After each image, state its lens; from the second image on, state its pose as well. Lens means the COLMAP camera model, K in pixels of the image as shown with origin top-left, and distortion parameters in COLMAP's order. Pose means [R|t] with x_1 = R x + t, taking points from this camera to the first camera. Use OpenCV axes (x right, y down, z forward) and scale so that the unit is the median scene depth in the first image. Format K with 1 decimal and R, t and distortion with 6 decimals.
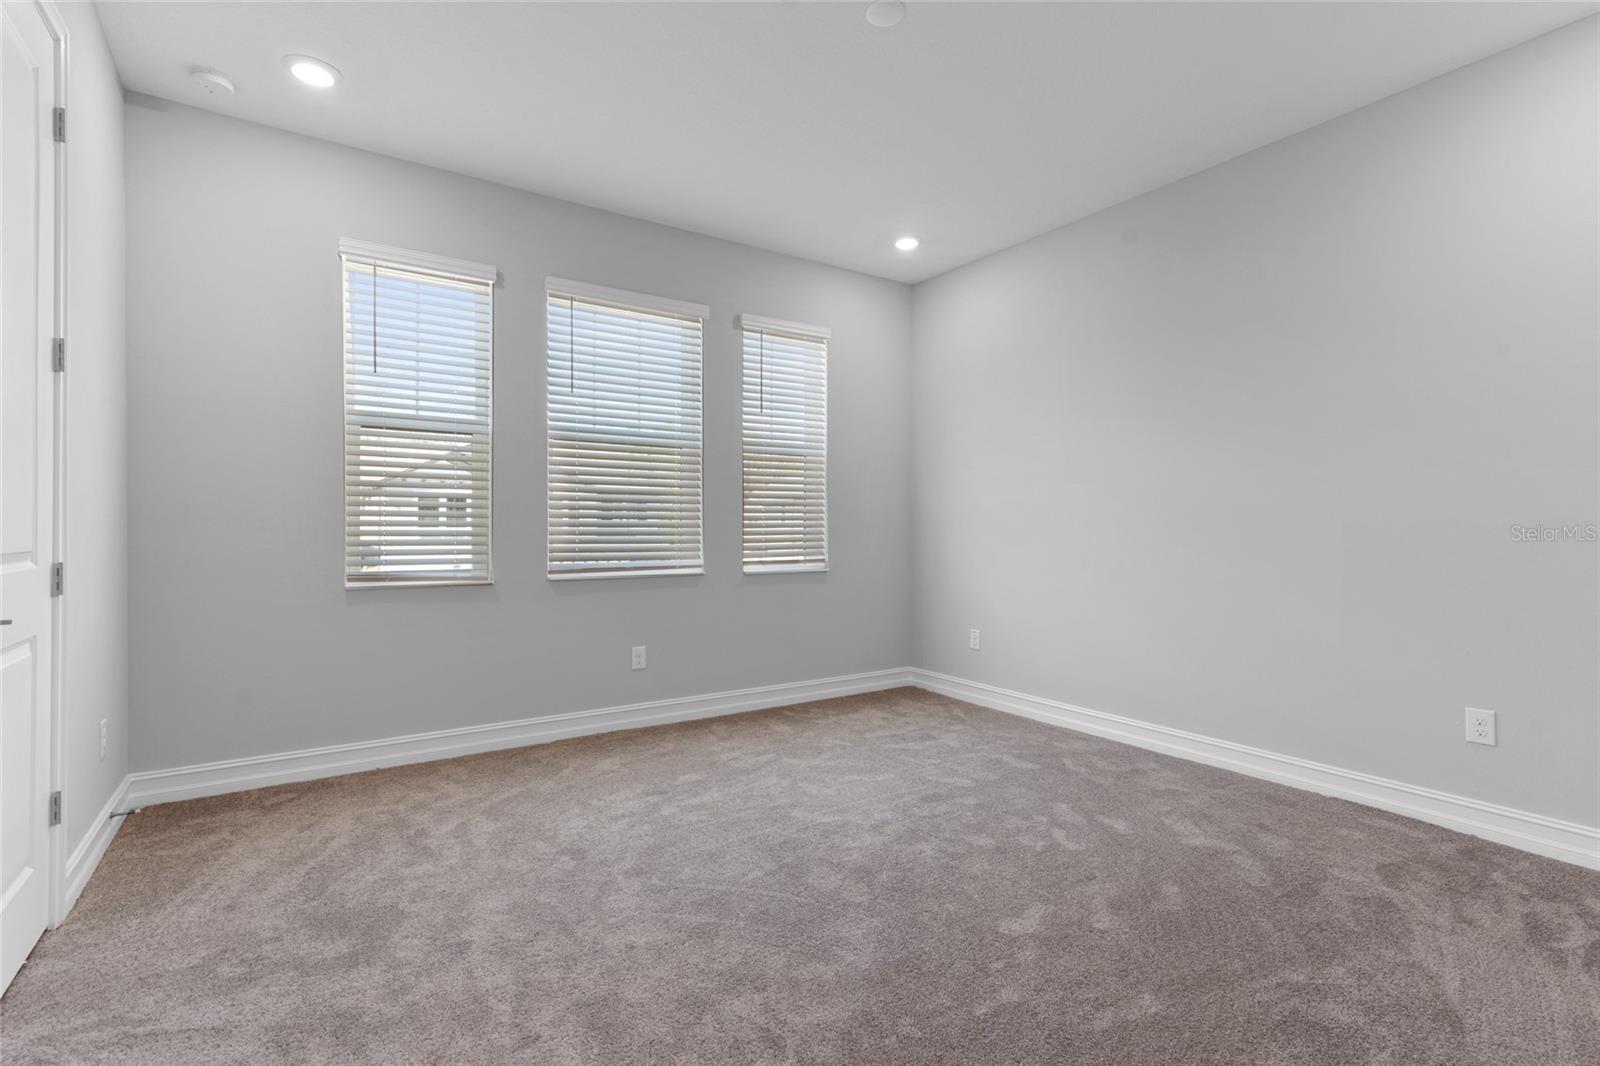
lens RADIAL K [[720.7, 0, 799.9], [0, 720.7, 522.9], [0, 0, 1]] dist [-0.001500, 0.000149]
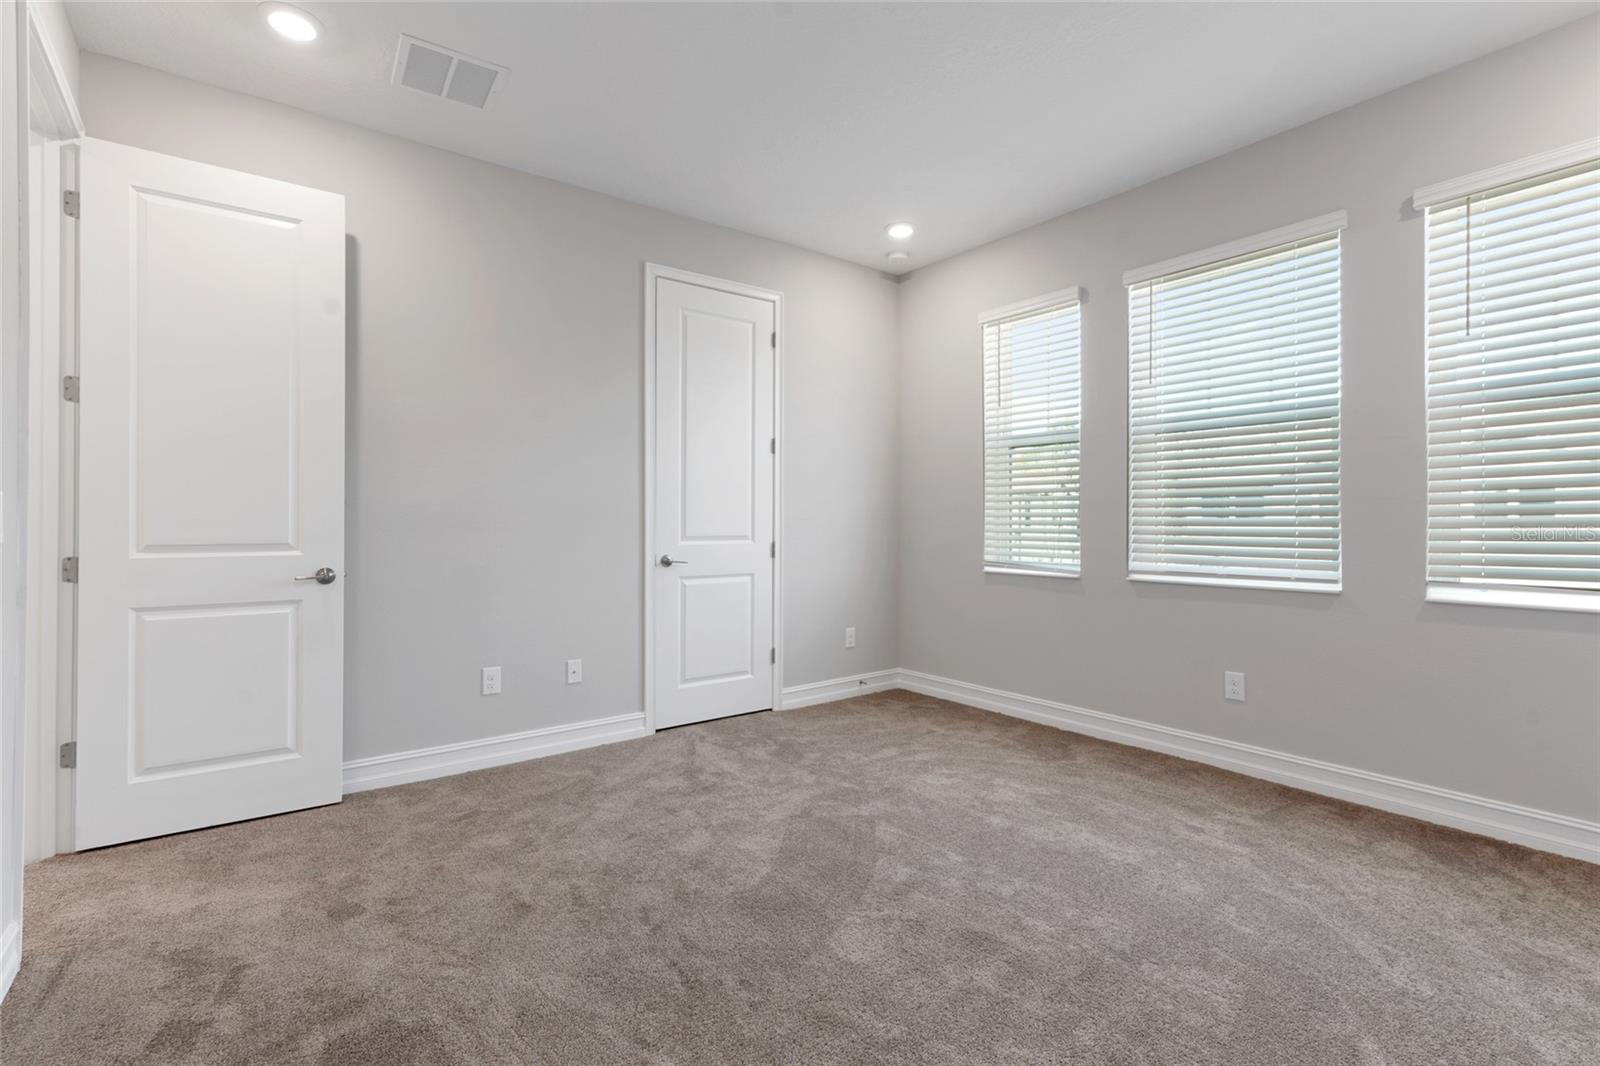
lens RADIAL K [[720.7, 0, 799.9], [0, 720.7, 522.9], [0, 0, 1]] dist [-0.001500, 0.000149]
pose [[0.086425, -0.009226, -0.996216, 0.557103], [0.000965, 0.999957, -0.009177, 0.009181], [0.996258, -0.000168, 0.086430, 0.443444]]
